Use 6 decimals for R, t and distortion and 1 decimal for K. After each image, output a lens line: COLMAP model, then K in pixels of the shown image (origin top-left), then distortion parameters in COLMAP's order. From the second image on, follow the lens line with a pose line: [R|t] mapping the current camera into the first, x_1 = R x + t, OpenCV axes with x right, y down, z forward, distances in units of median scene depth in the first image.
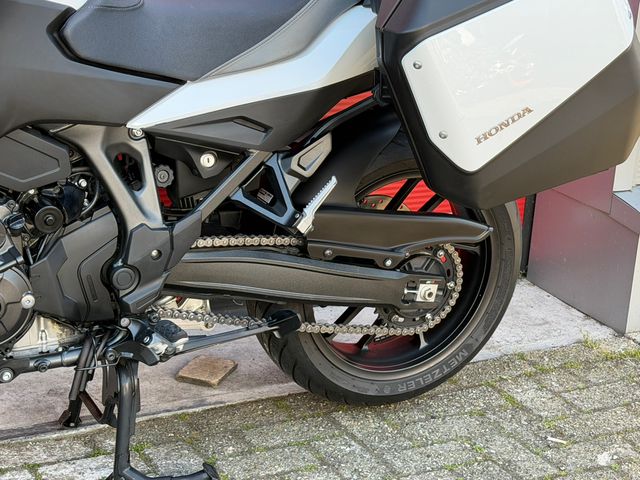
lens RADIAL K [[1368.6, 0, 330.1], [0, 1368.6, 252.1], [0, 0, 1]] dist [0.144891, 0.000000]
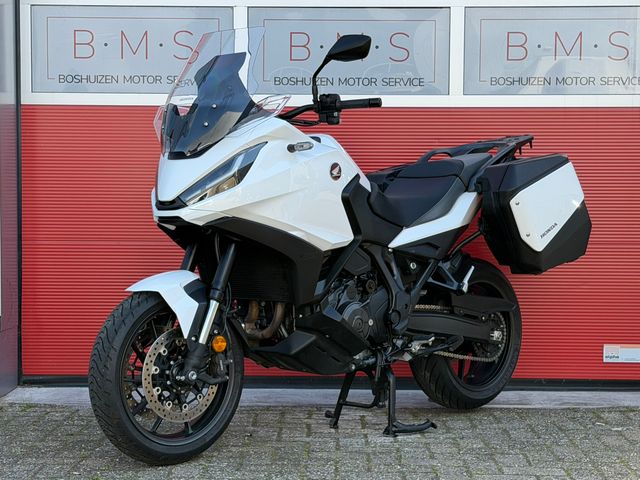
lens RADIAL K [[1368.6, 0, 322.0], [0, 1368.6, 255.4], [0, 0, 1]] dist [0.144891, 0.000000]
pose [[0.944754, -0.078081, 0.318346, -0.901688], [0.170252, 0.946821, -0.273028, 0.475204], [-0.280098, 0.312143, 0.907806, -0.887377]]
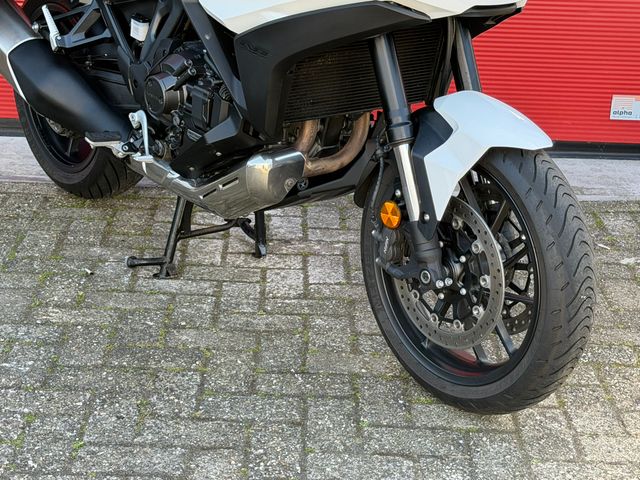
lens RADIAL K [[1368.6, 0, 334.0], [0, 1368.6, 257.5], [0, 0, 1]] dist [0.144891, 0.000000]
pose [[0.936953, -0.150132, 0.315563, -0.572638], [0.145027, 0.988629, 0.039742, 0.112299], [-0.317941, 0.008529, 0.948072, -0.293218]]
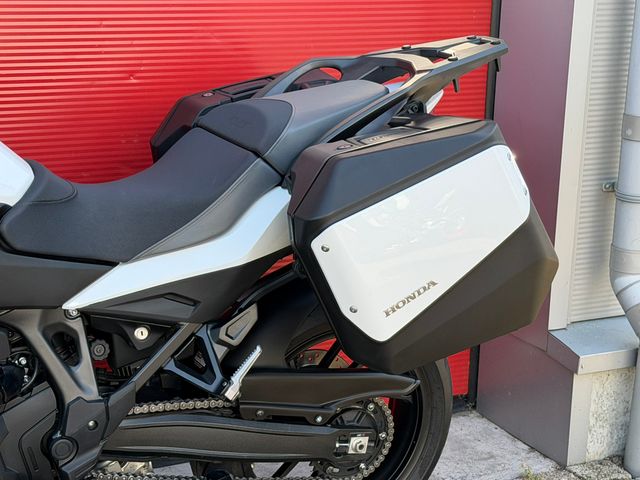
lens RADIAL K [[1368.6, 0, 323.6], [0, 1368.6, 252.6], [0, 0, 1]] dist [0.144891, 0.000000]
pose [[0.999481, -0.028667, -0.014675, 0.071517], [0.027711, 0.997713, -0.061644, -0.060509], [0.016409, 0.061205, 0.997990, -0.073438]]
